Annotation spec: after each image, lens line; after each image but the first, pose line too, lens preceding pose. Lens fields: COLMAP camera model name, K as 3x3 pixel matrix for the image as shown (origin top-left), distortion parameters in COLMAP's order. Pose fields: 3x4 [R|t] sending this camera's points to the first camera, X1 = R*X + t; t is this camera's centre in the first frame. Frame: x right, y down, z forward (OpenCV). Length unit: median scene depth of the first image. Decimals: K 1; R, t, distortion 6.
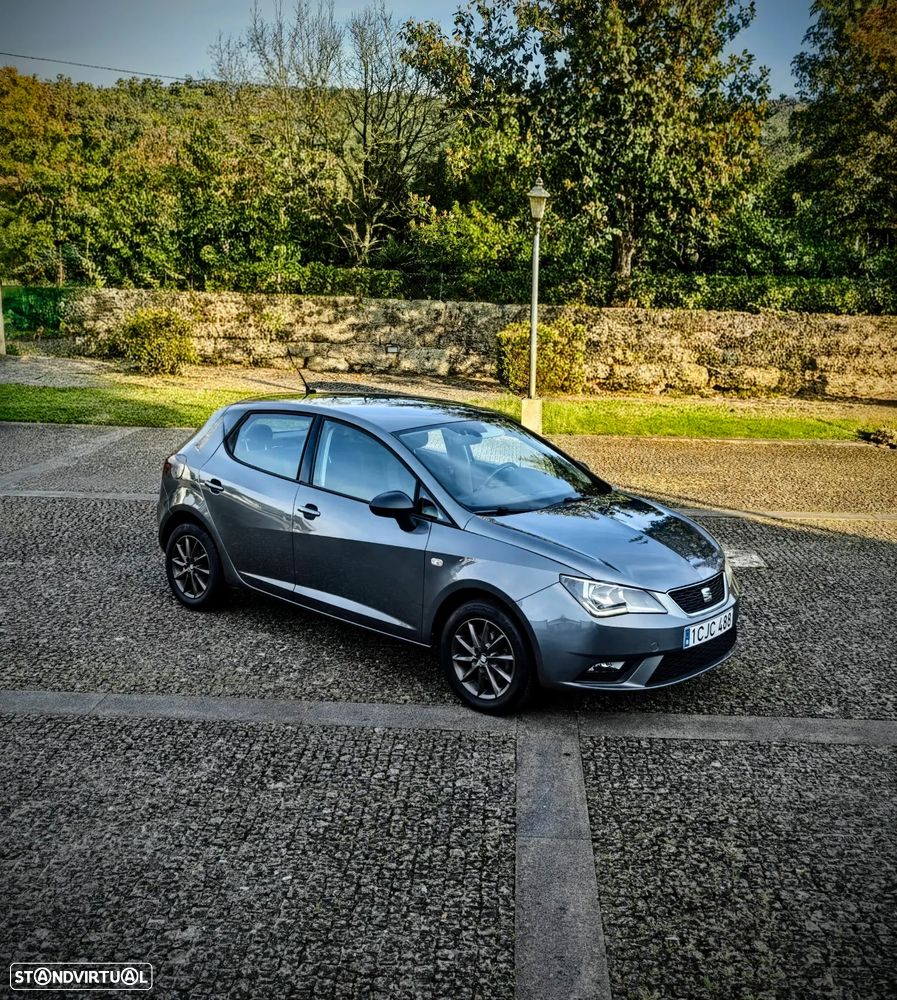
lens RADIAL K [[1016.8, 0, 496.2], [0, 1016.8, 481.9], [0, 0, 1]] dist [0.033947, 0.000000]
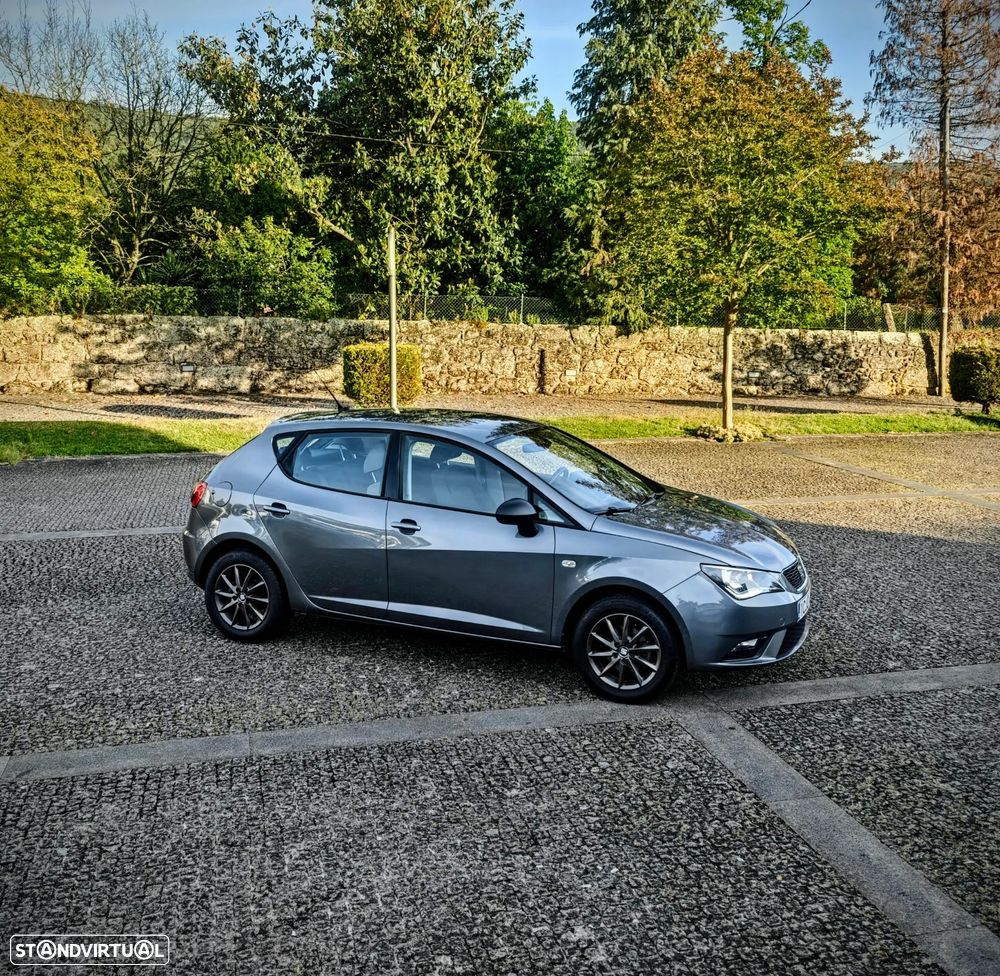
lens RADIAL K [[1013.9, 0, 517.7], [0, 1013.9, 434.5], [0, 0, 1]] dist [0.026290, 0.000000]
pose [[0.958410, -0.051015, 0.280798, -0.311218], [0.067056, 0.996603, -0.047809, -0.005615], [-0.277405, 0.064649, 0.958575, 0.005097]]
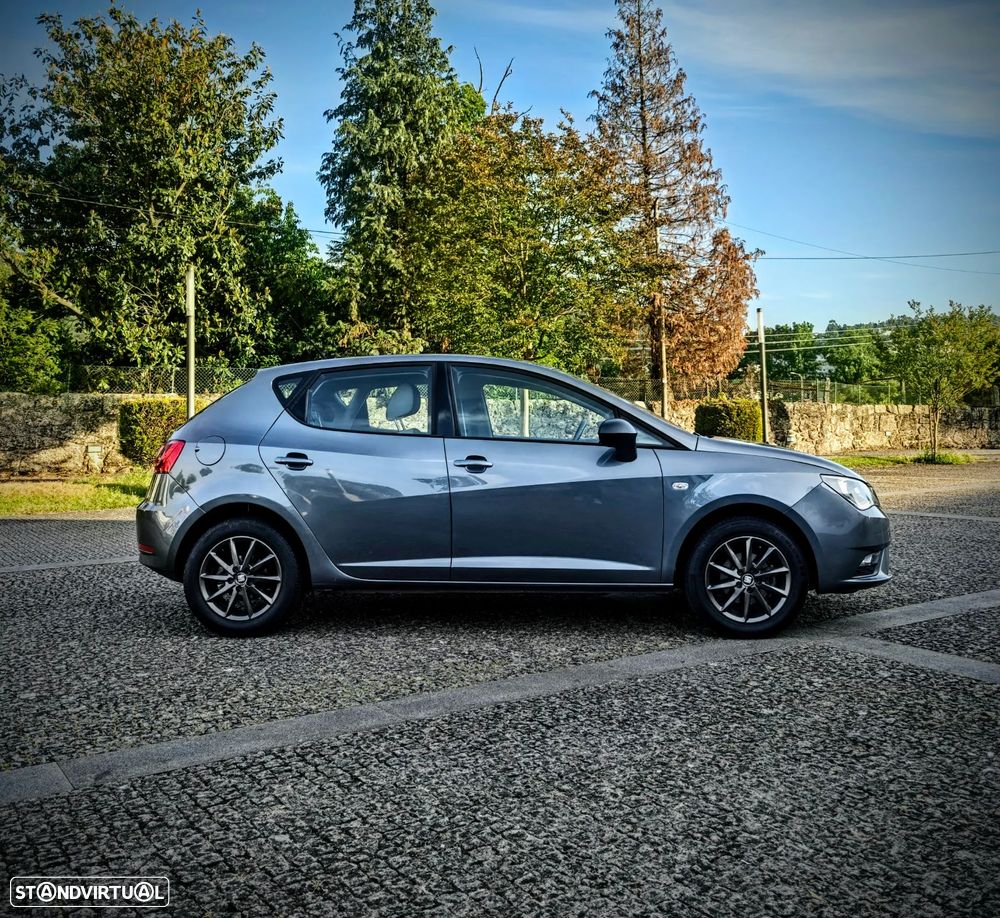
lens RADIAL K [[971.2, 0, 519.1], [0, 971.2, 403.4], [0, 0, 1]] dist [0.026845, 0.000000]
pose [[0.818571, -0.025439, 0.573842, -0.541455], [0.137502, 0.978651, -0.152759, 0.095104], [-0.557705, 0.203948, 0.804593, 0.277448]]
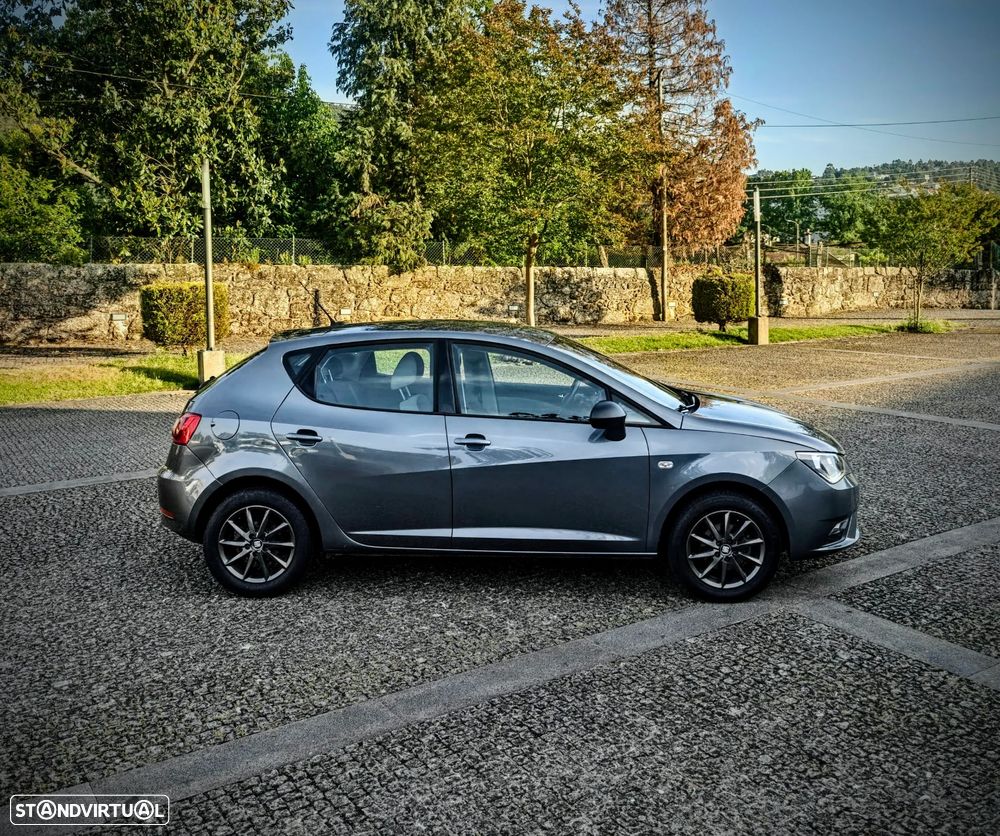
lens RADIAL K [[926.2, 0, 543.0], [0, 926.2, 338.1], [0, 0, 1]] dist [0.023855, 0.000000]
pose [[0.809428, -0.079800, 0.581772, -0.532682], [0.135545, 0.989359, -0.052879, -0.009374], [-0.571362, 0.121658, 0.811631, 0.247620]]
